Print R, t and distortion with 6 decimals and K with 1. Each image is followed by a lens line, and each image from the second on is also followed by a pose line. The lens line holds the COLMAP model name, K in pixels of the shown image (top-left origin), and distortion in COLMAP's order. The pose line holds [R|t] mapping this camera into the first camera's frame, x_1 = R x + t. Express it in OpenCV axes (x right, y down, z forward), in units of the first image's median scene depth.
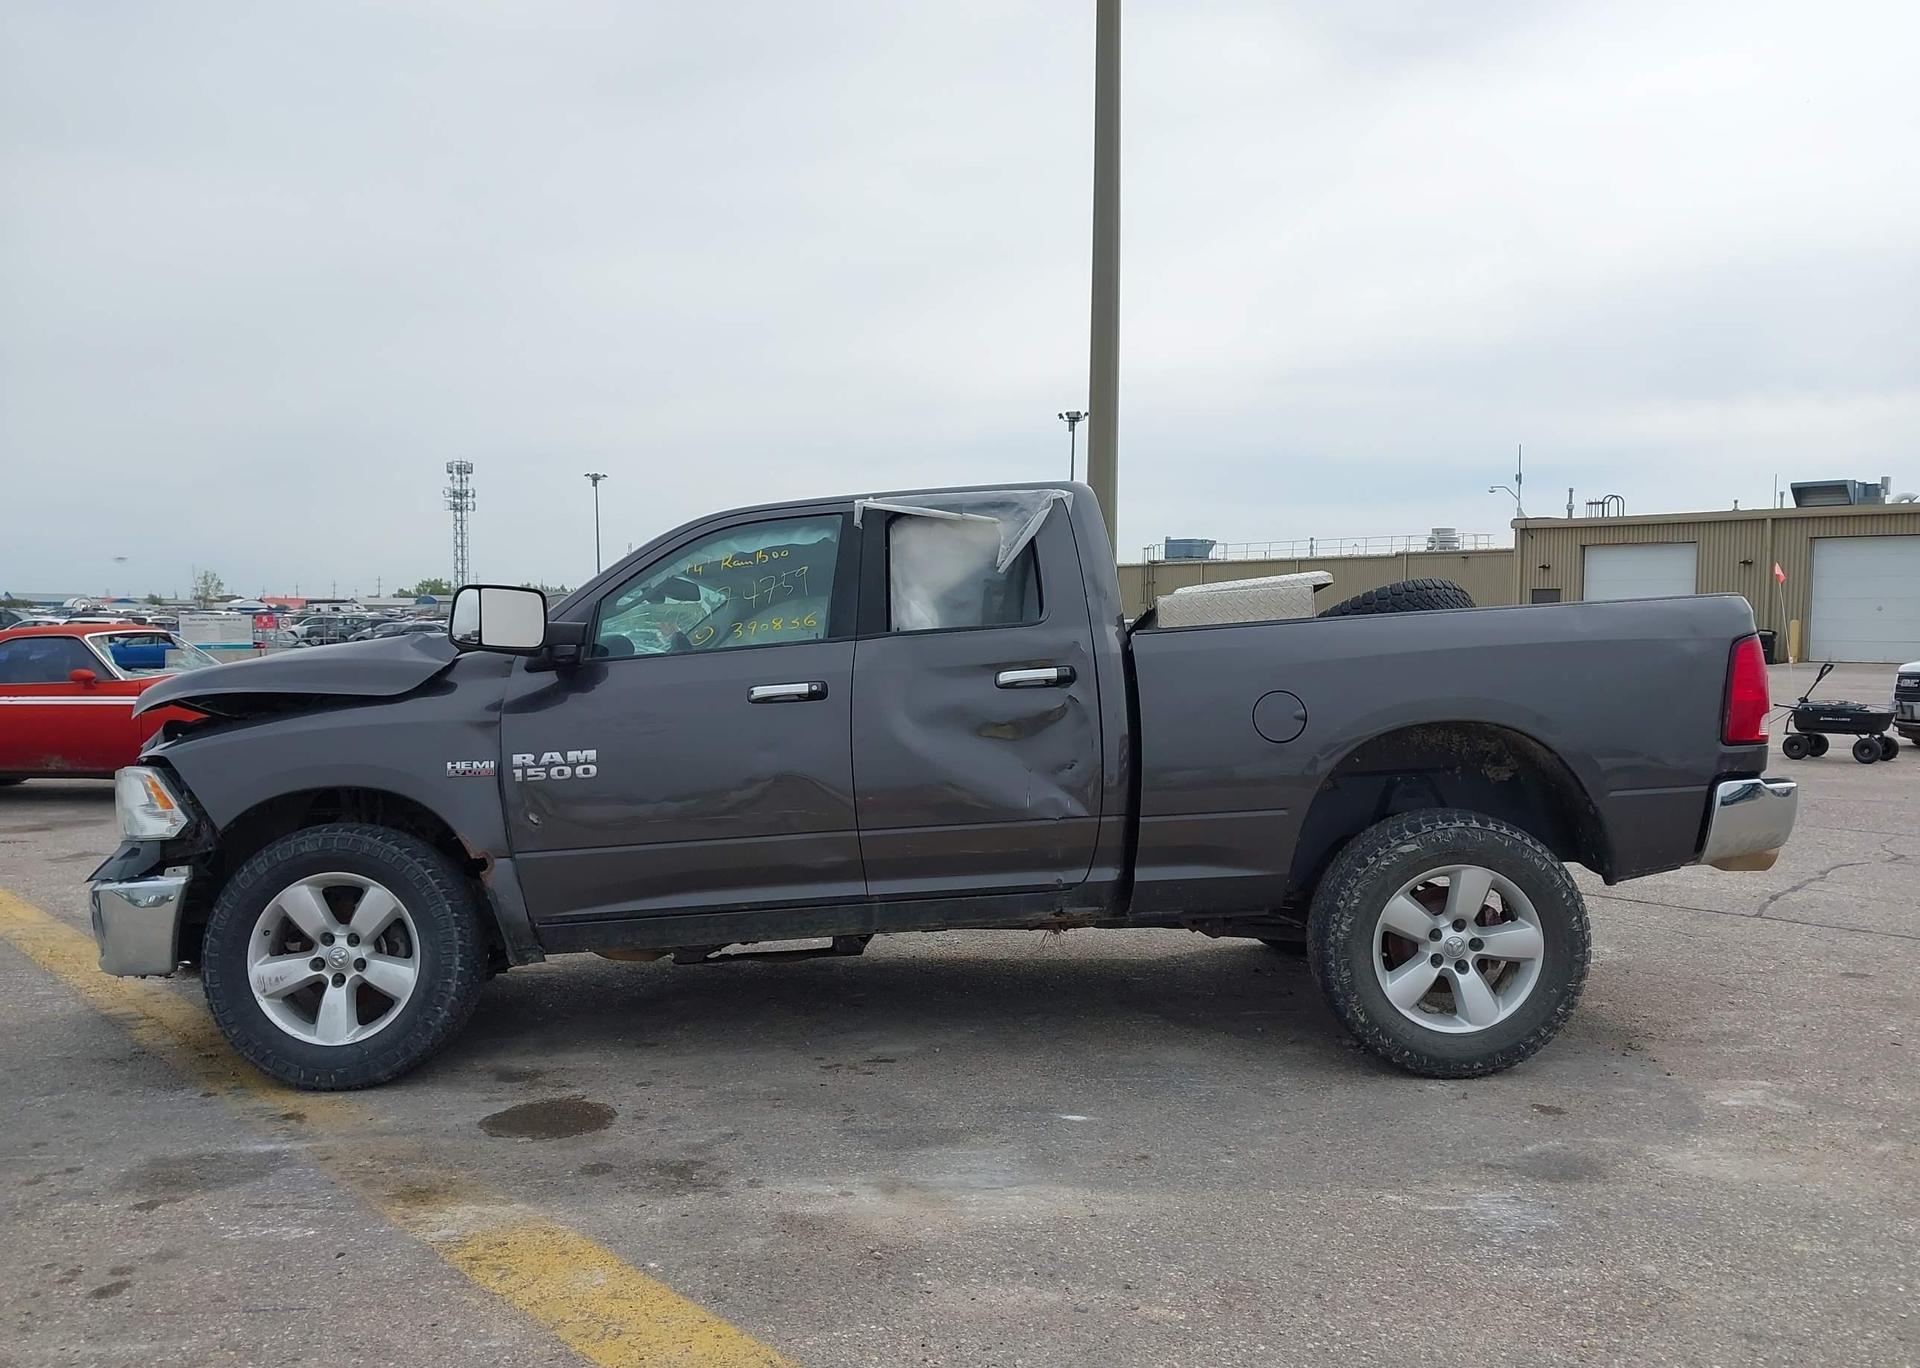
lens RADIAL K [[1484.6, 0, 960.0], [0, 1484.6, 684.0], [0, 0, 1]] dist [0.159856, -0.406609]
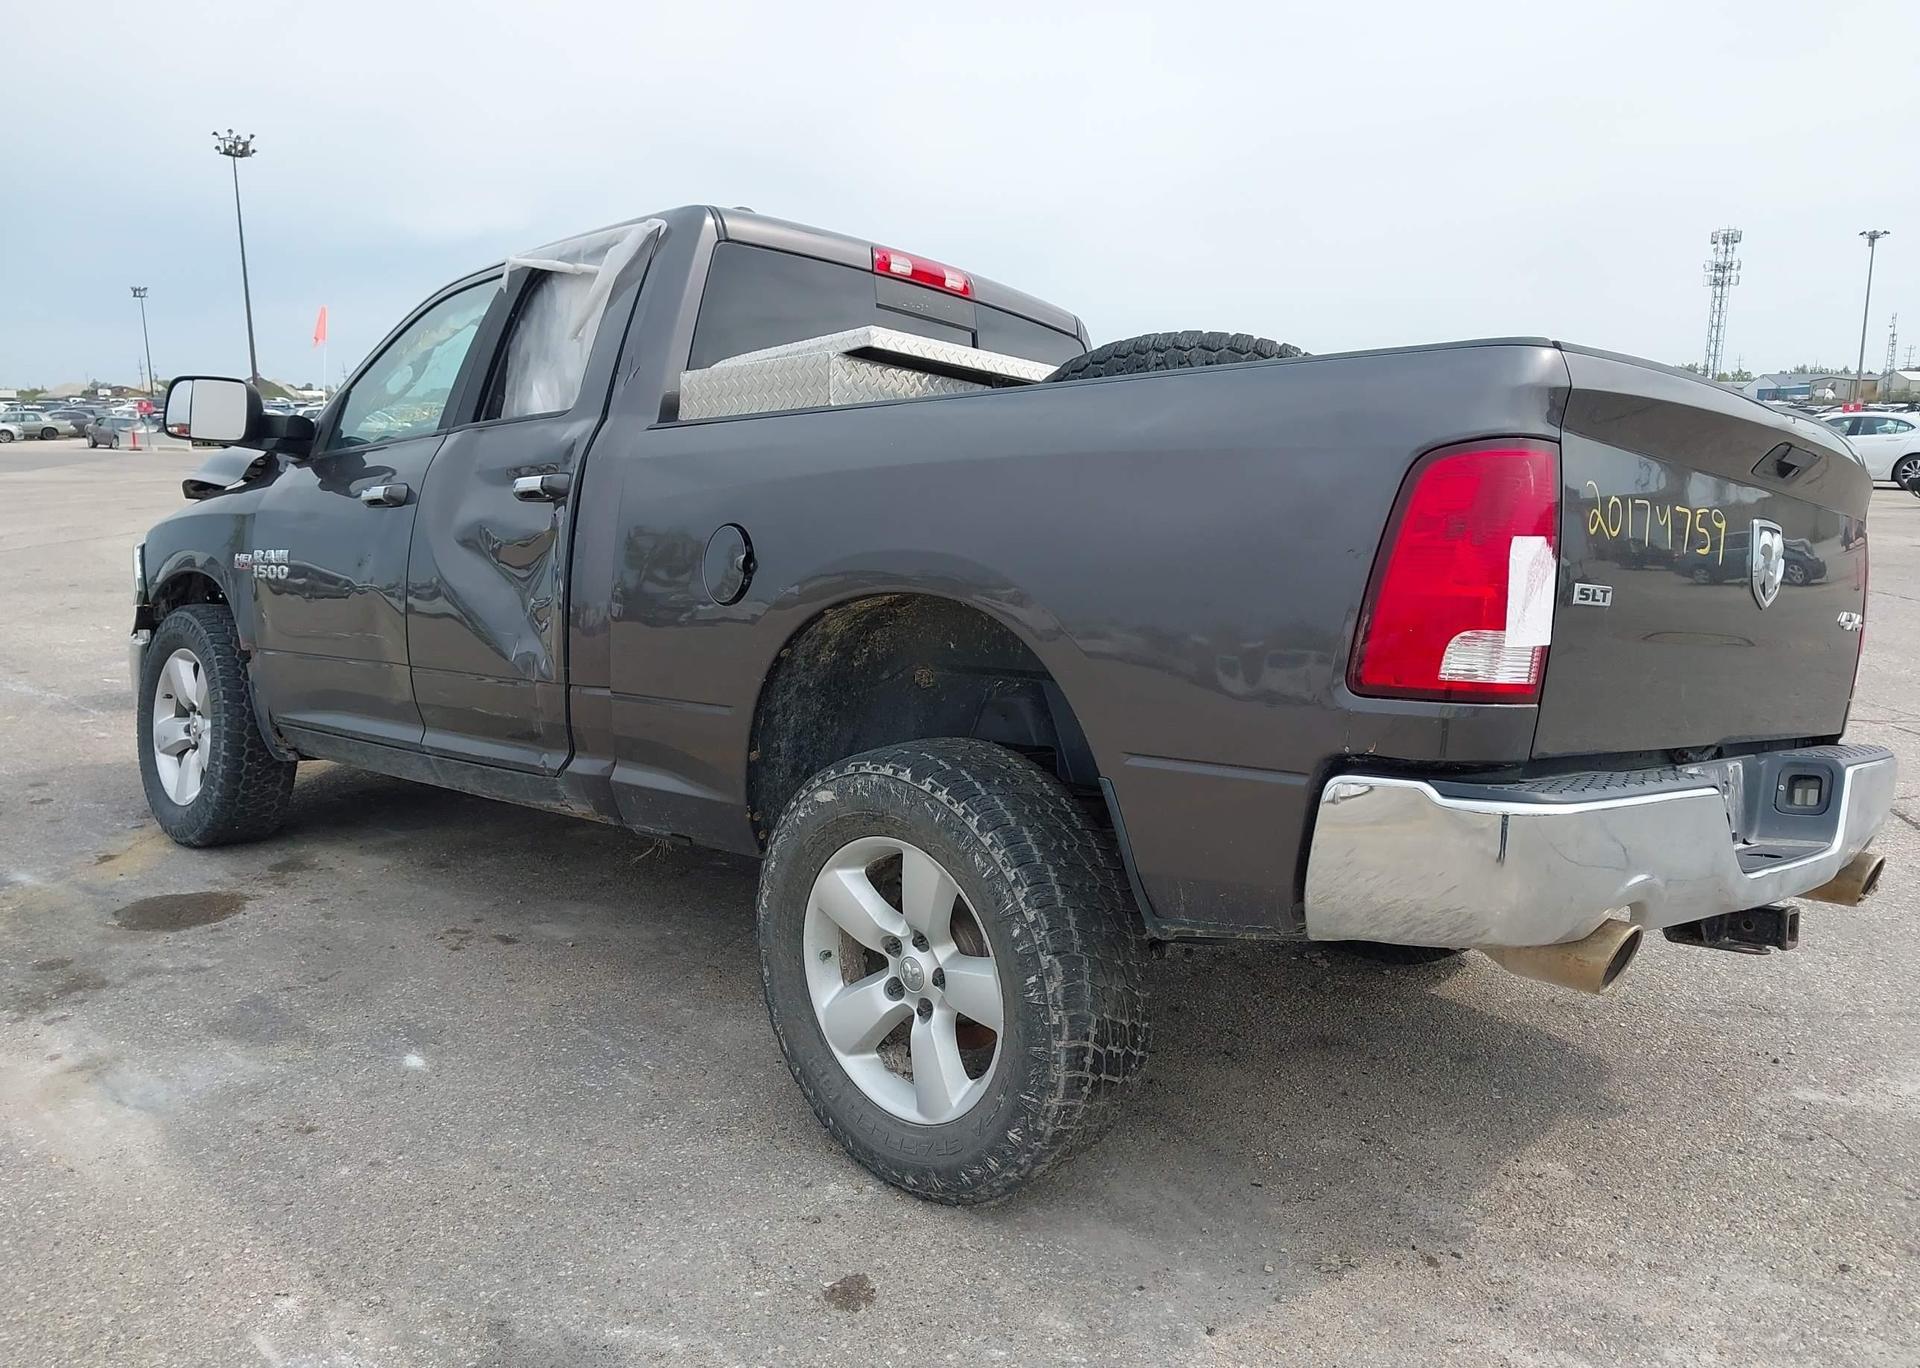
lens RADIAL K [[1514.0, 0, 960.0], [0, 1514.0, 684.0], [0, 0, 1]] dist [0.062037, -0.095786]
pose [[0.710898, 0.120493, -0.692897, 0.740028], [-0.025755, 0.989014, 0.145564, -0.024076], [0.702824, -0.085636, 0.706191, 0.607468]]
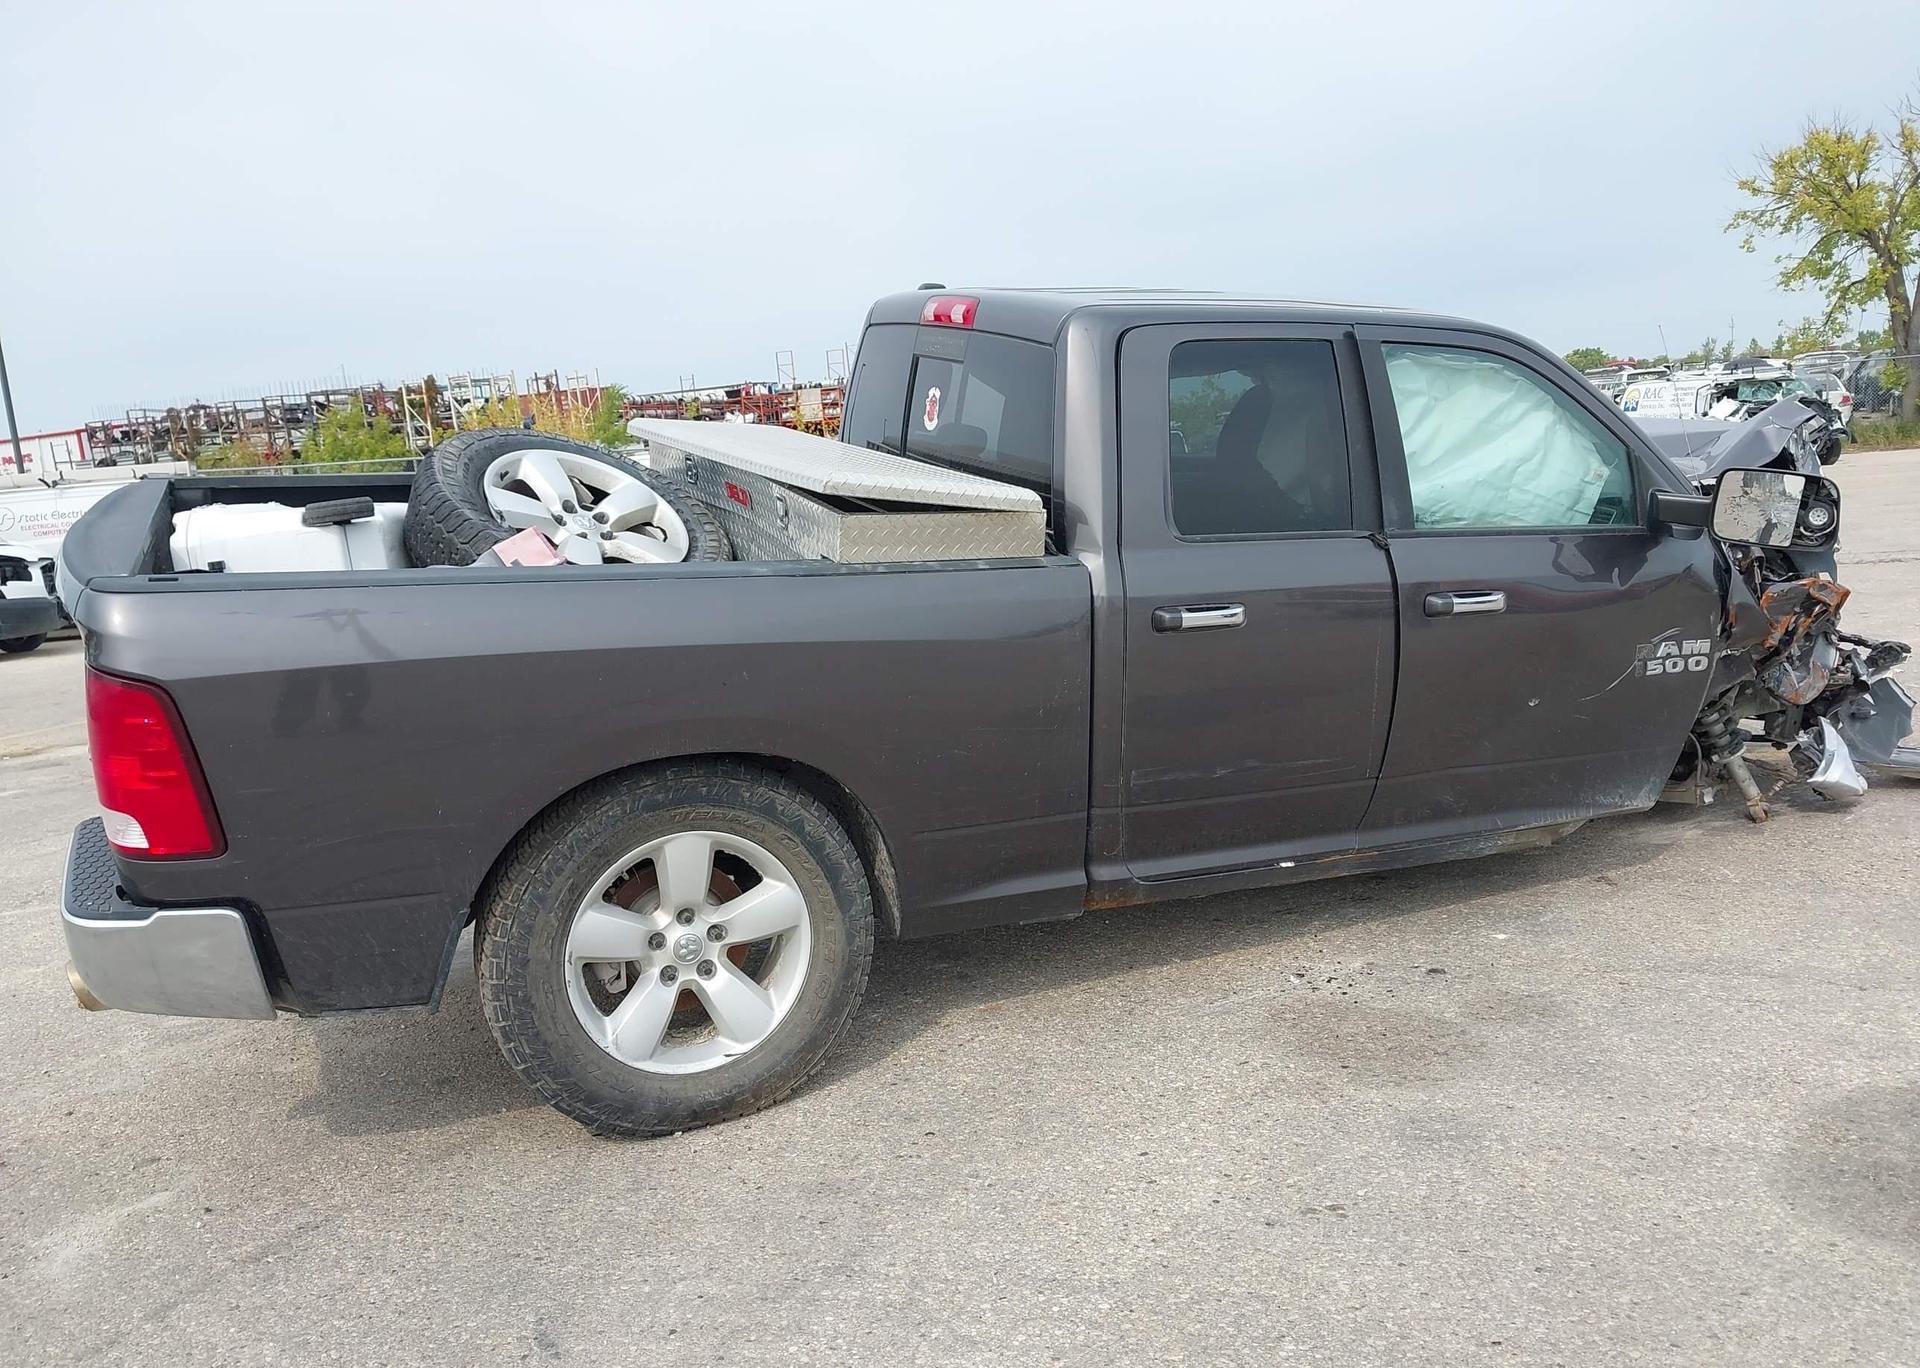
lens RADIAL K [[1502.7, 0, 941.3], [0, 1502.7, 683.6], [0, 0, 1]] dist [0.094138, -0.162370]
pose [[-0.918602, 0.133639, -0.371902, 0.461211], [0.066054, 0.979769, 0.188914, -0.082211], [0.389625, 0.148971, -0.908845, 2.047033]]
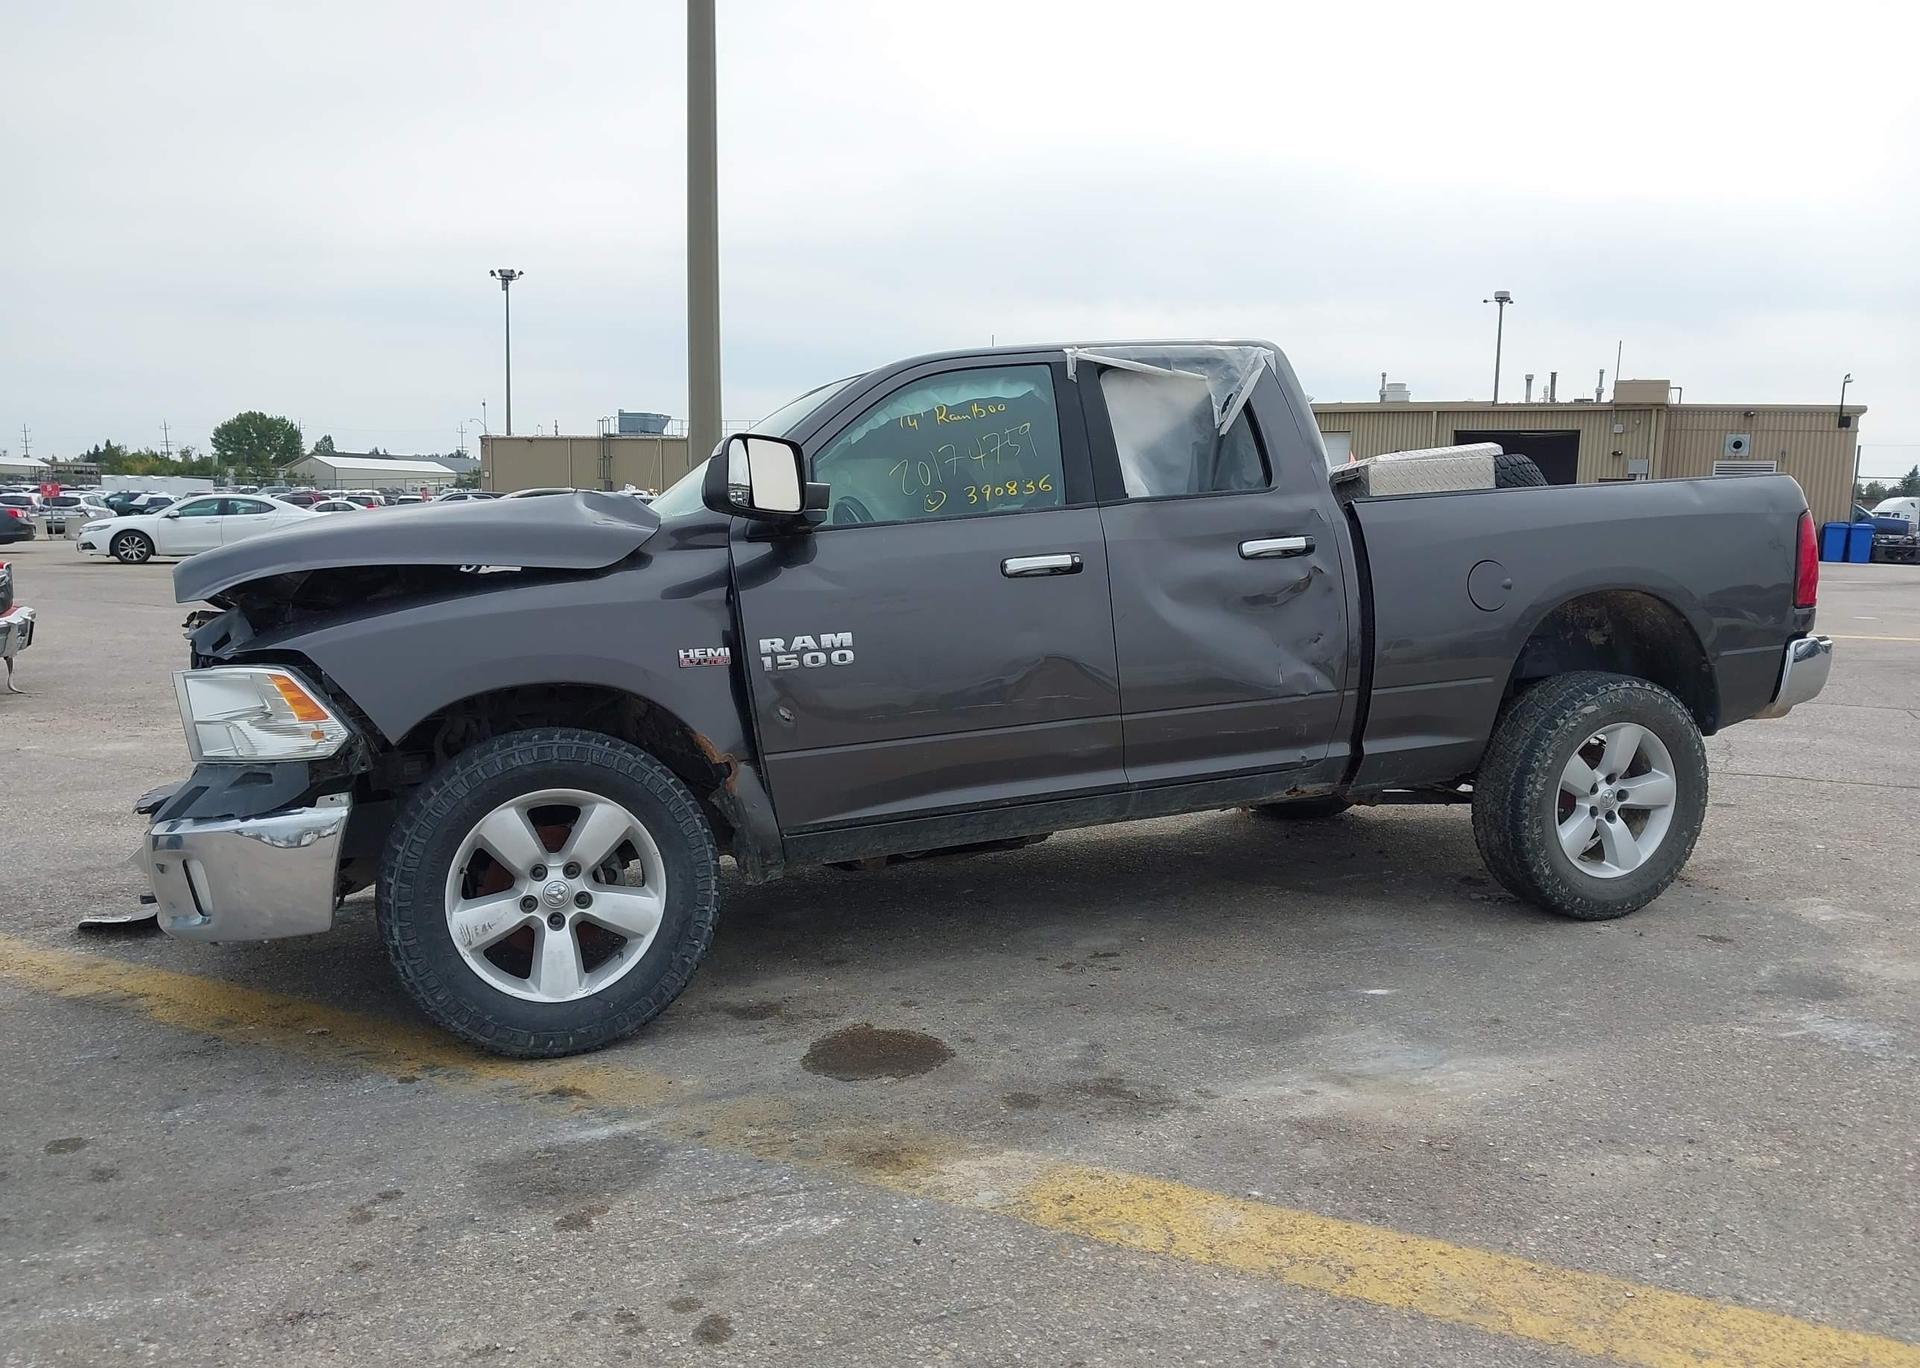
lens RADIAL K [[1498.6, 0, 960.0], [0, 1498.6, 684.0], [0, 0, 1]] dist [0.073549, -0.172105]
pose [[0.927760, -0.031686, 0.371830, -0.504937], [0.002180, 0.996832, 0.079507, 0.005337], [-0.373171, -0.072953, 0.924890, 0.177785]]
